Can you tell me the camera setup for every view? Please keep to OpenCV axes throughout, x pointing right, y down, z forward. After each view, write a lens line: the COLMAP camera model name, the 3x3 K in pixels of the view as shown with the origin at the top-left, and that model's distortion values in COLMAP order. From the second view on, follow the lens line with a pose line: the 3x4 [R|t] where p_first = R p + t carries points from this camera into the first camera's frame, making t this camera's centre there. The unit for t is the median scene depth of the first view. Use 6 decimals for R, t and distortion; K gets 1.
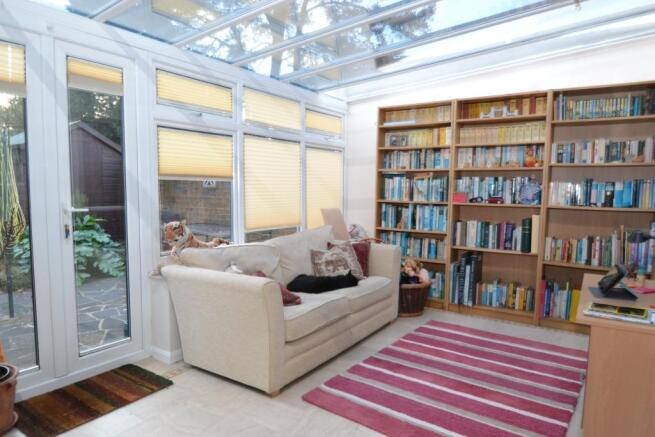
lens RADIAL K [[426.6, 0, 325.6], [0, 426.6, 225.9], [0, 0, 1]] dist [-0.004543, -0.027608]
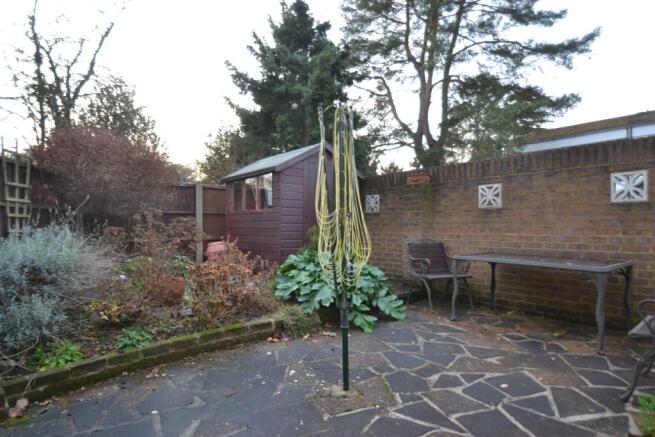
lens RADIAL K [[376.6, 0, 327.5], [0, 376.6, 218.5], [0, 0, 1]] dist [-0.000362, -0.000012]
pose [[0.963542, -0.023606, -0.266512, -0.432950], [-0.006225, 0.993852, -0.110537, 0.010325], [0.267483, 0.108167, 0.957472, 0.280745]]
